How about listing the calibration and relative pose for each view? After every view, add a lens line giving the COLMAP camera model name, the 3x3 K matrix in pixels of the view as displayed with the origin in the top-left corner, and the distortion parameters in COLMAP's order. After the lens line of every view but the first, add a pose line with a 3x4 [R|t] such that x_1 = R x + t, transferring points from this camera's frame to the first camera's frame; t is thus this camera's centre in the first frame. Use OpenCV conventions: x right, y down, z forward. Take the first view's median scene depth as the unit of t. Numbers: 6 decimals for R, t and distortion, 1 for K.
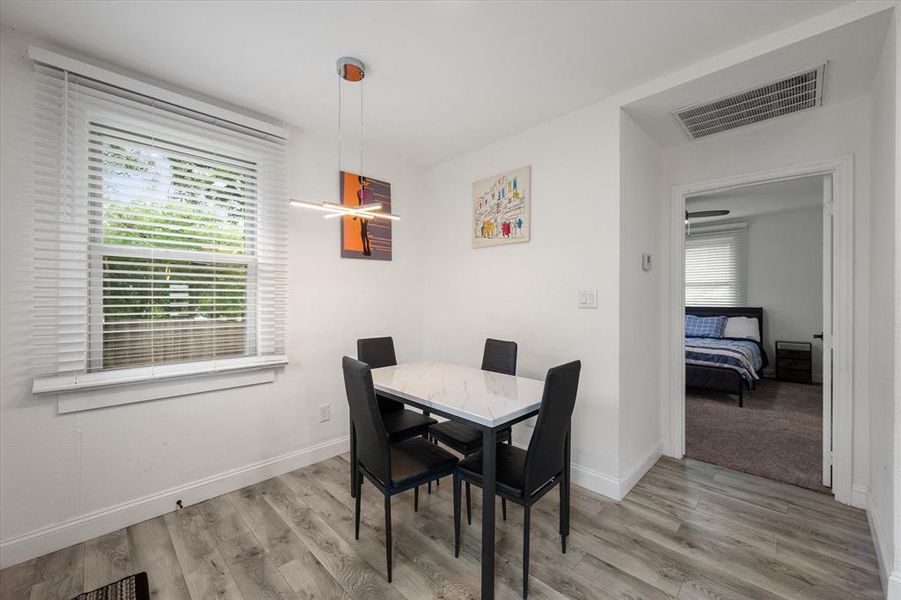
lens RADIAL K [[358.7, 0, 455.8], [0, 358.7, 297.9], [0, 0, 1]] dist [-0.002468, 0.000646]
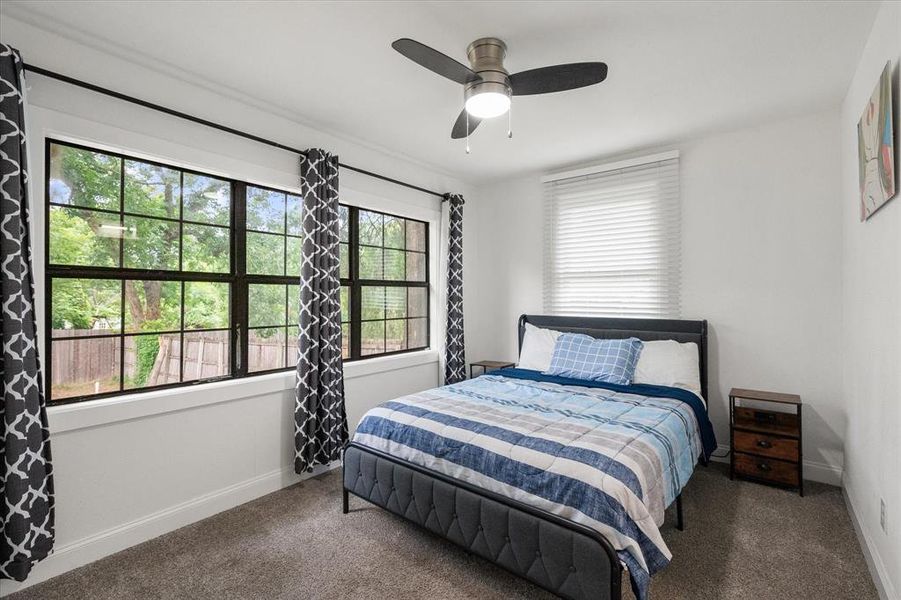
lens RADIAL K [[395.6, 0, 456.1], [0, 395.6, 304.0], [0, 0, 1]] dist [-0.008991, 0.000241]
pose [[0.993883, 0.000536, 0.110438, 0.462681], [-0.001143, 0.999985, 0.005432, 0.001768], [-0.110434, -0.005525, 0.993868, 0.510923]]
